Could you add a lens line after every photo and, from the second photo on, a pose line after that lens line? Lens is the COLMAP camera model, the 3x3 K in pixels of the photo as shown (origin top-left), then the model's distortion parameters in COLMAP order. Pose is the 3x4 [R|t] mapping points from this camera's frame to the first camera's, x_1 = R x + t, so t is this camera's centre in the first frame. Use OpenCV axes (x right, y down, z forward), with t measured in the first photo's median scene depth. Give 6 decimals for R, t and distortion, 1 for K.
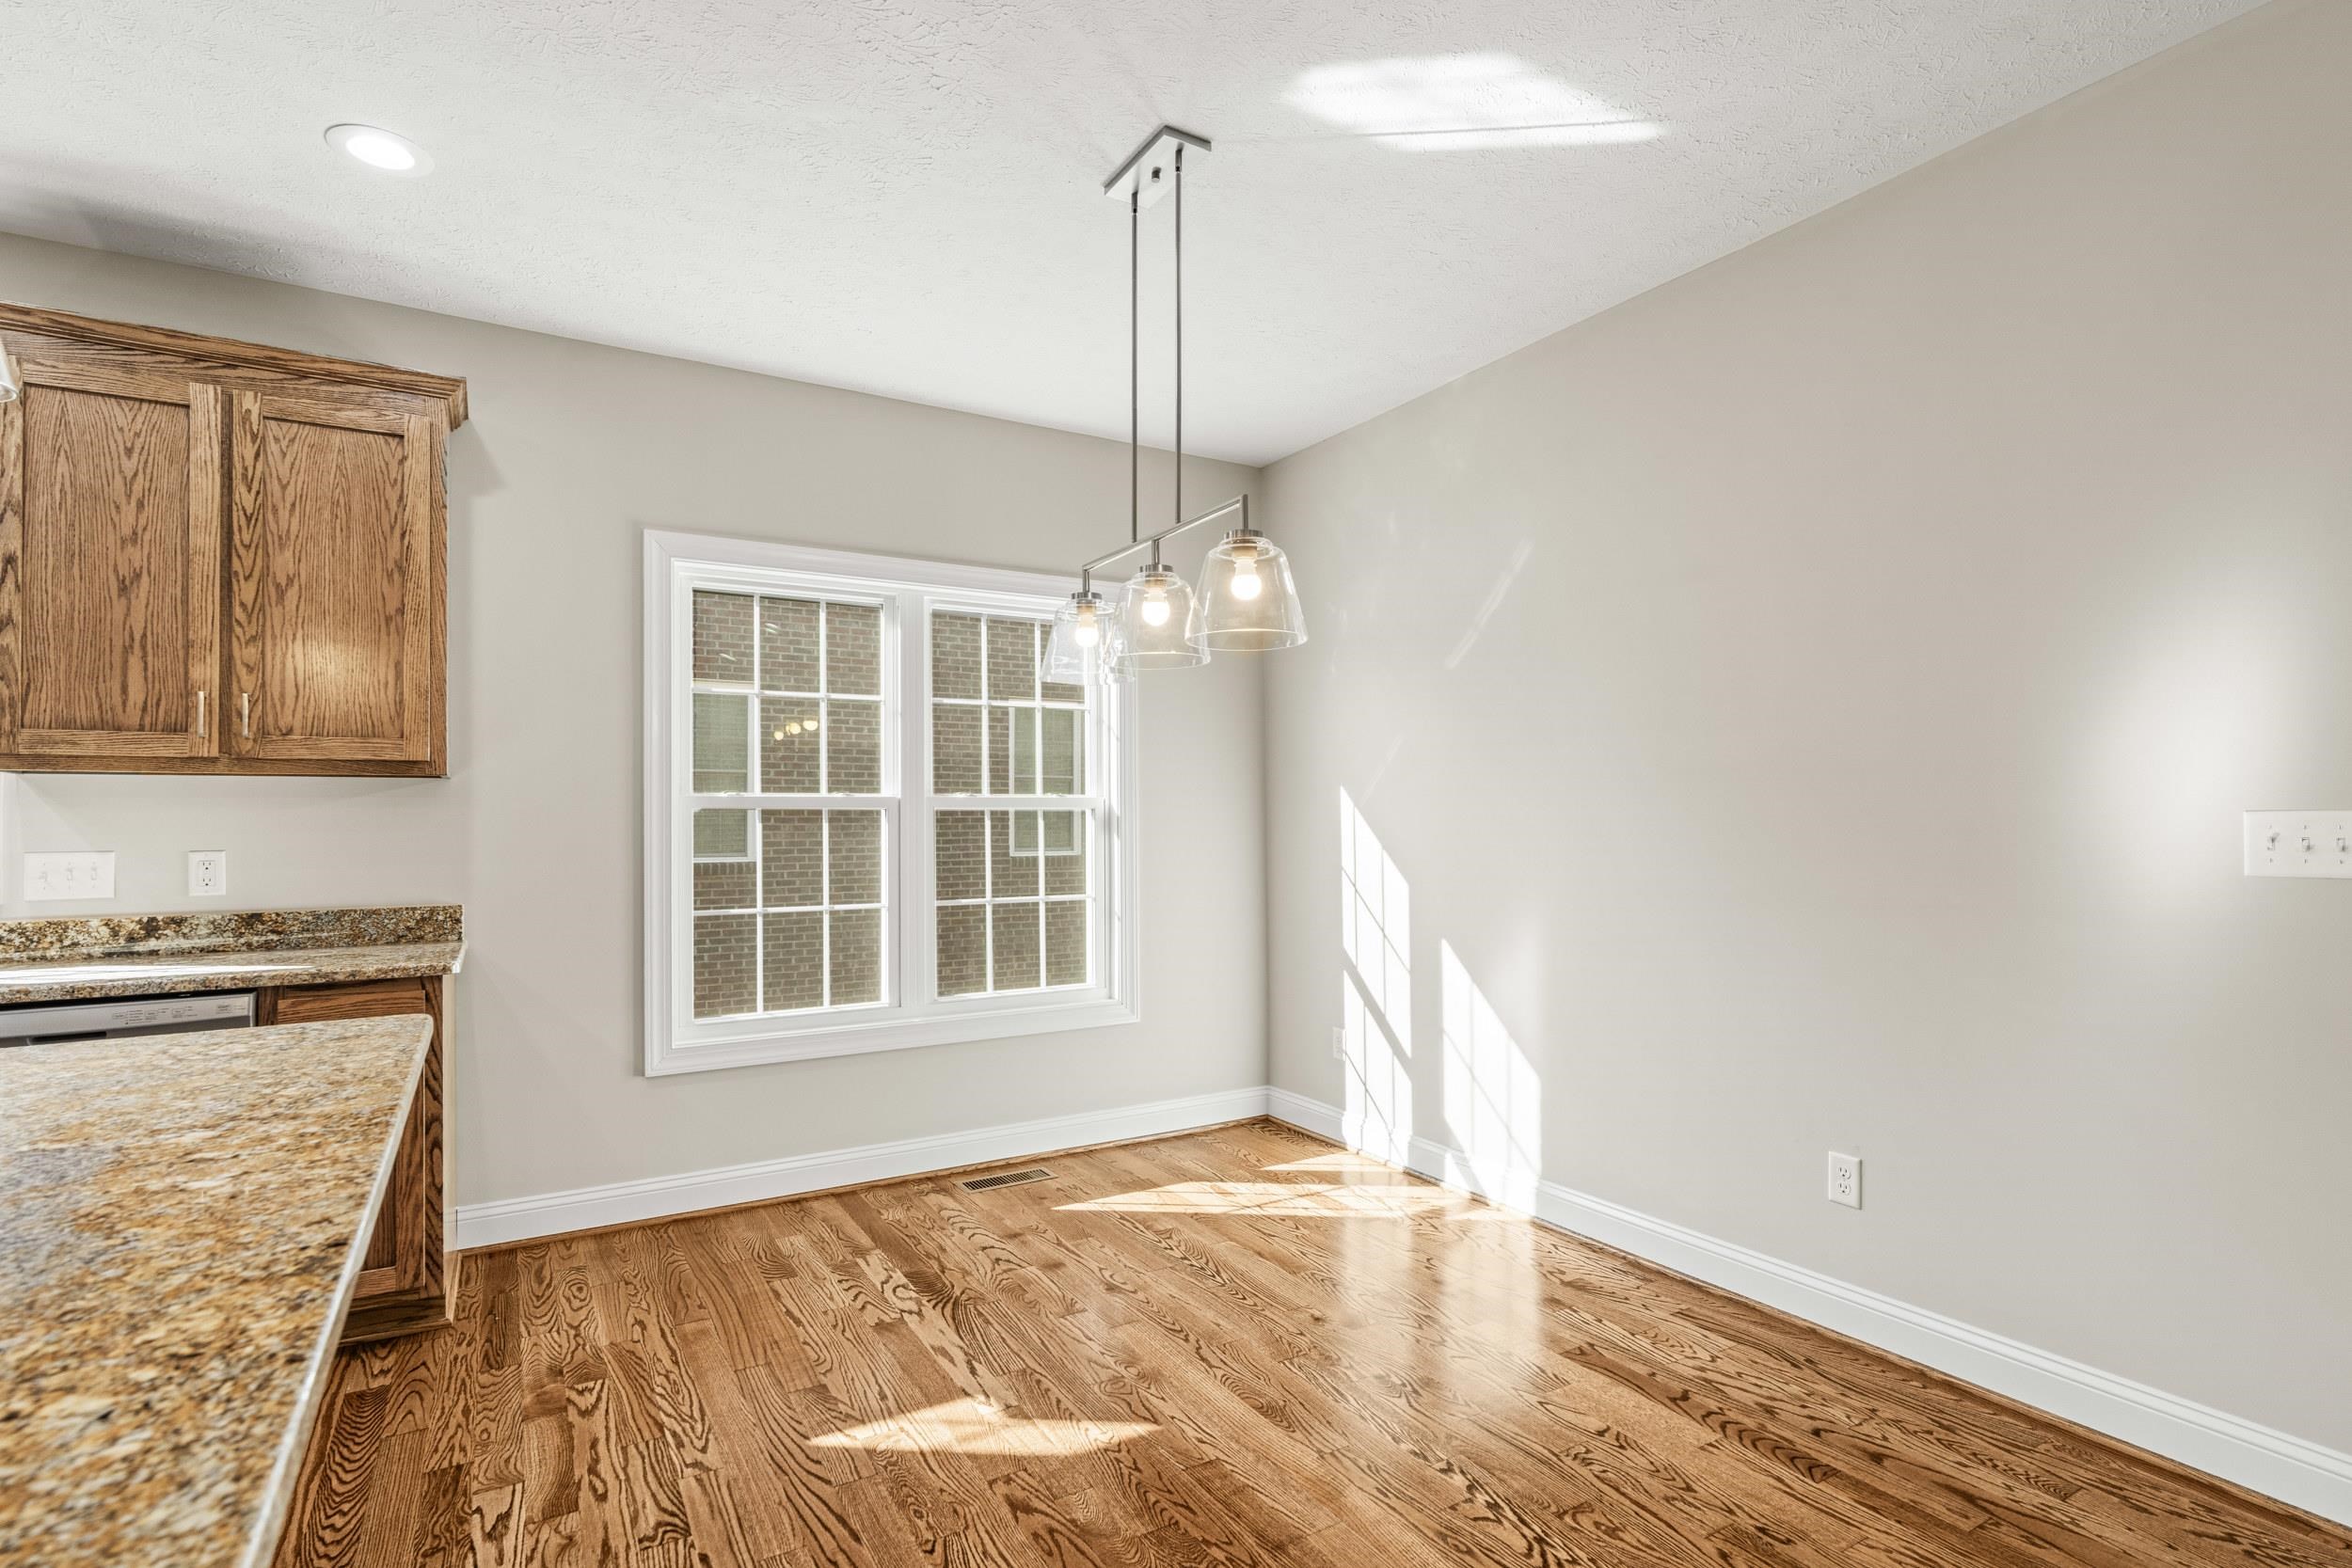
lens RADIAL K [[1139.5, 0, 1191.8], [0, 1139.5, 806.1], [0, 0, 1]] dist [-0.004384, 0.002325]
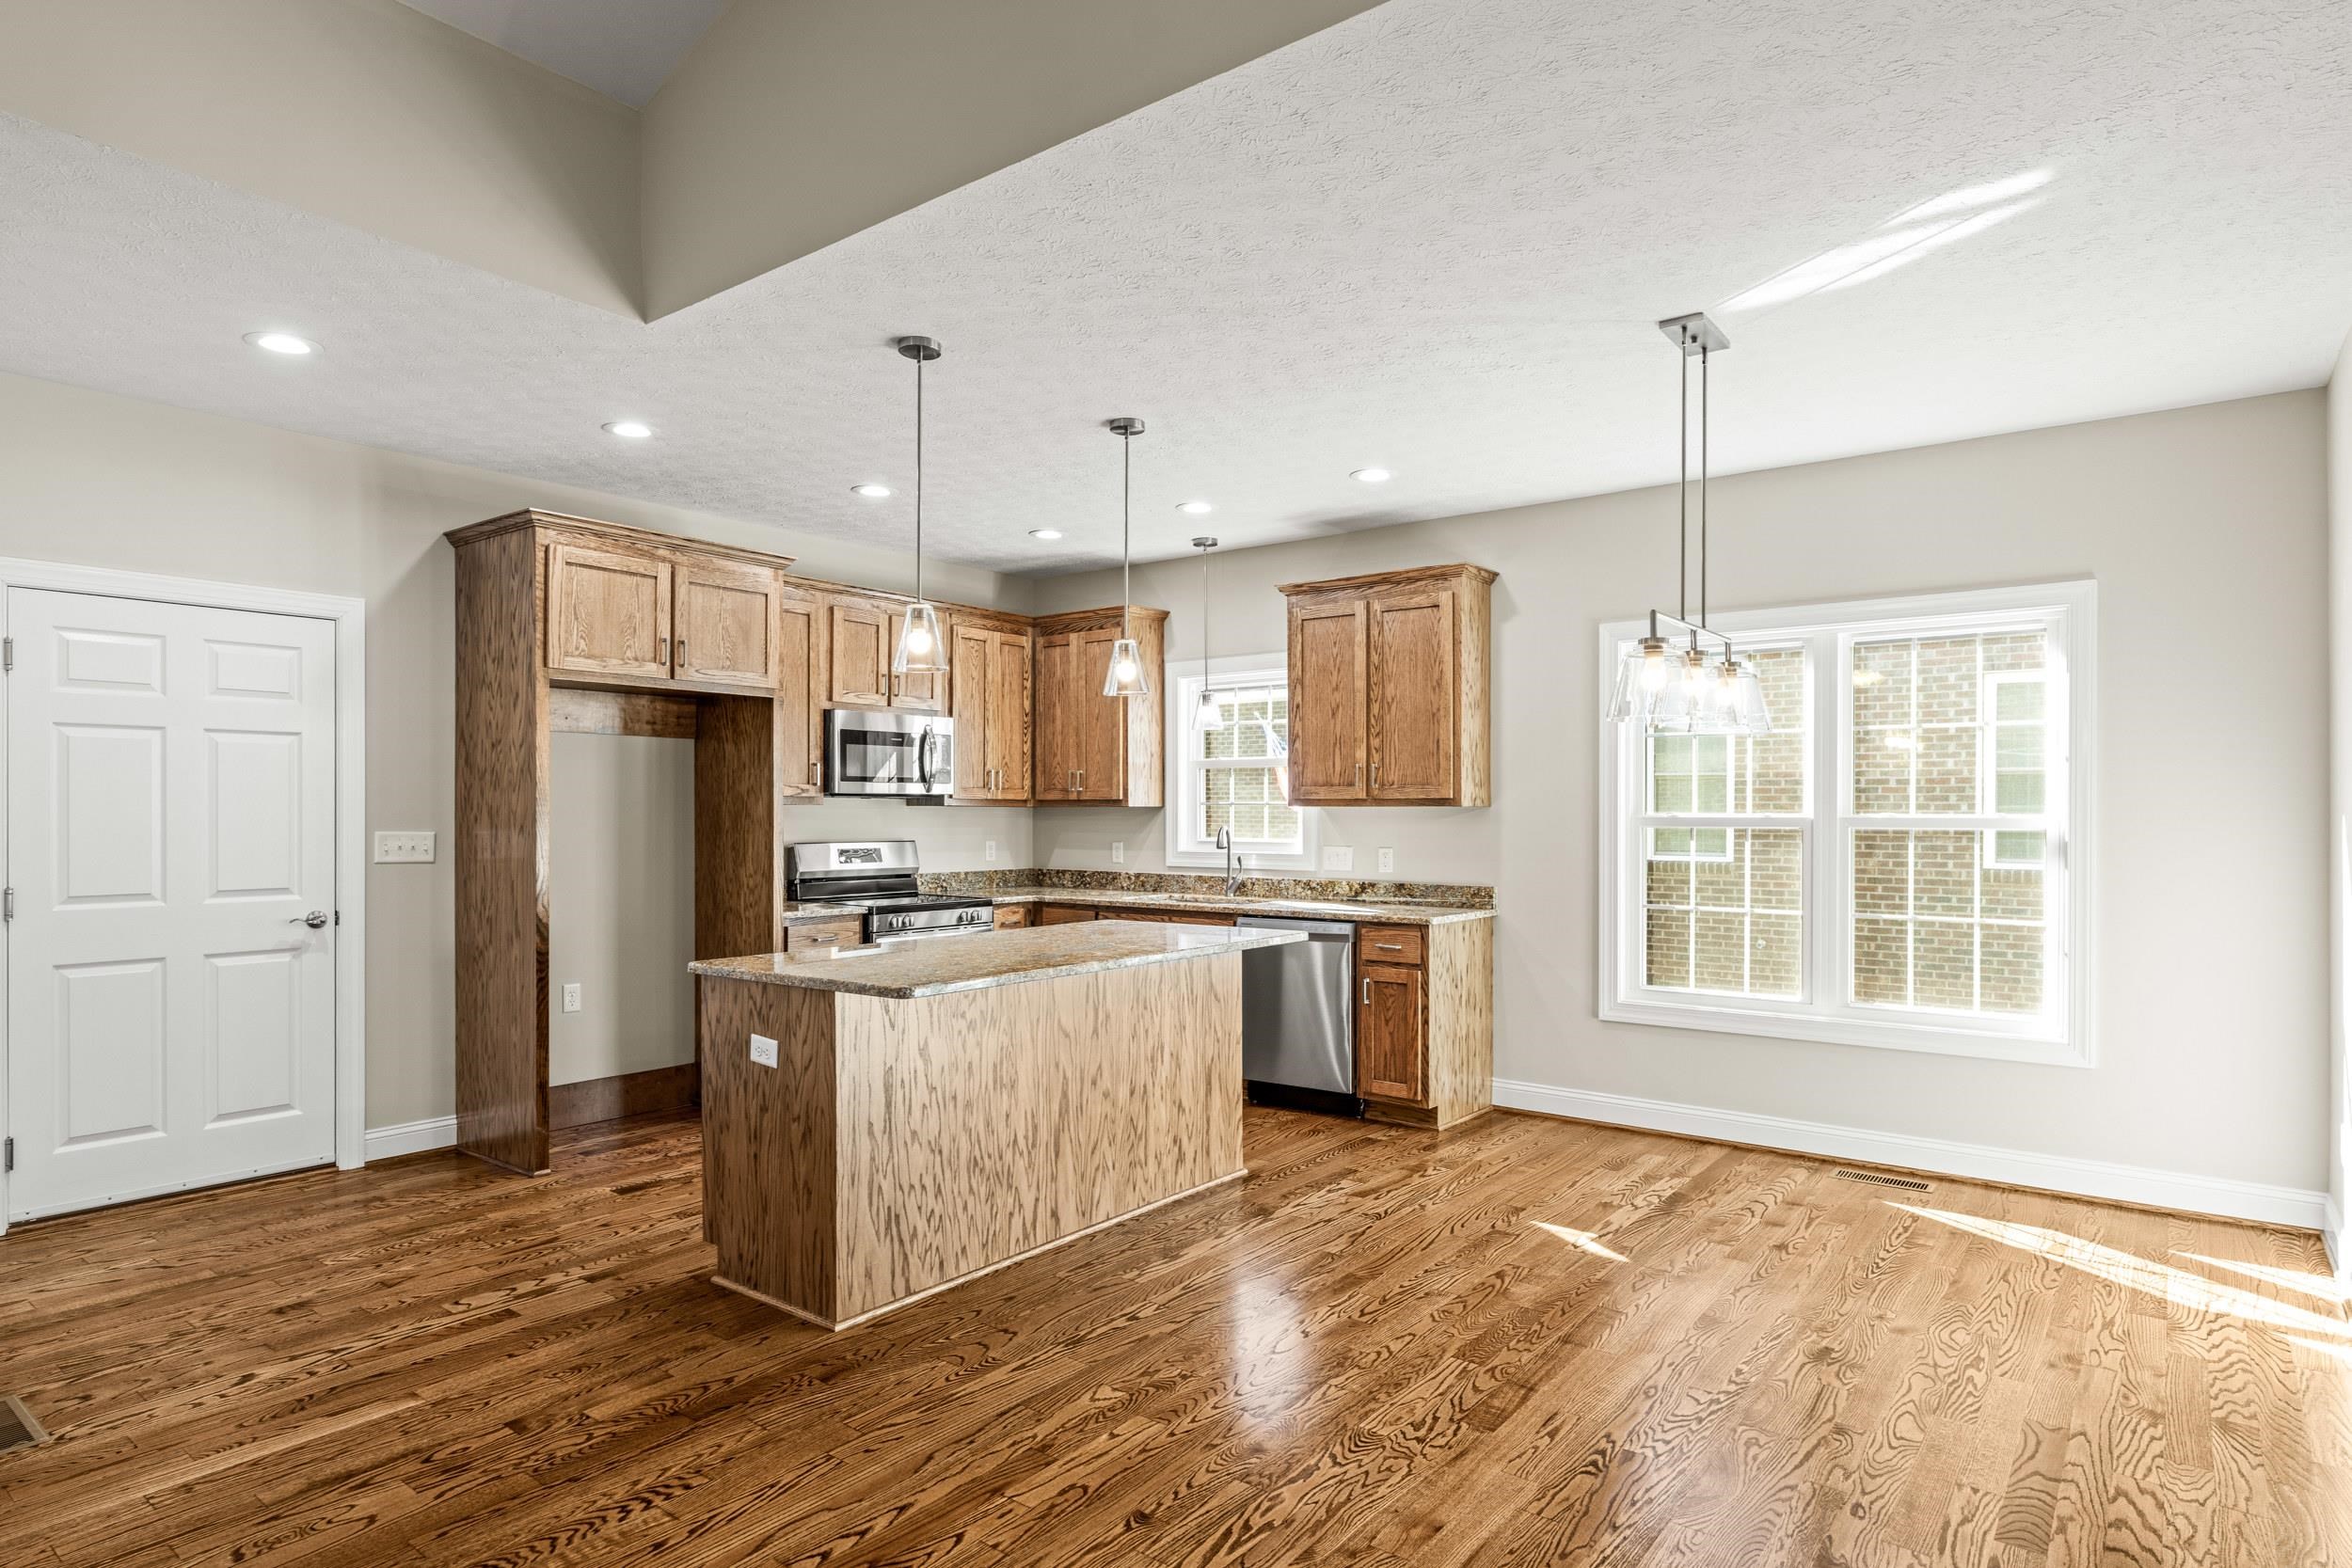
lens RADIAL K [[1297.6, 0, 1176.9], [0, 1297.6, 801.2], [0, 0, 1]] dist [-0.000435, -0.000351]
pose [[0.354731, 0.000348, -0.934968, 0.973305], [0.008862, 0.999954, 0.003734, -0.046027], [0.934926, -0.009611, 0.354712, -0.050244]]
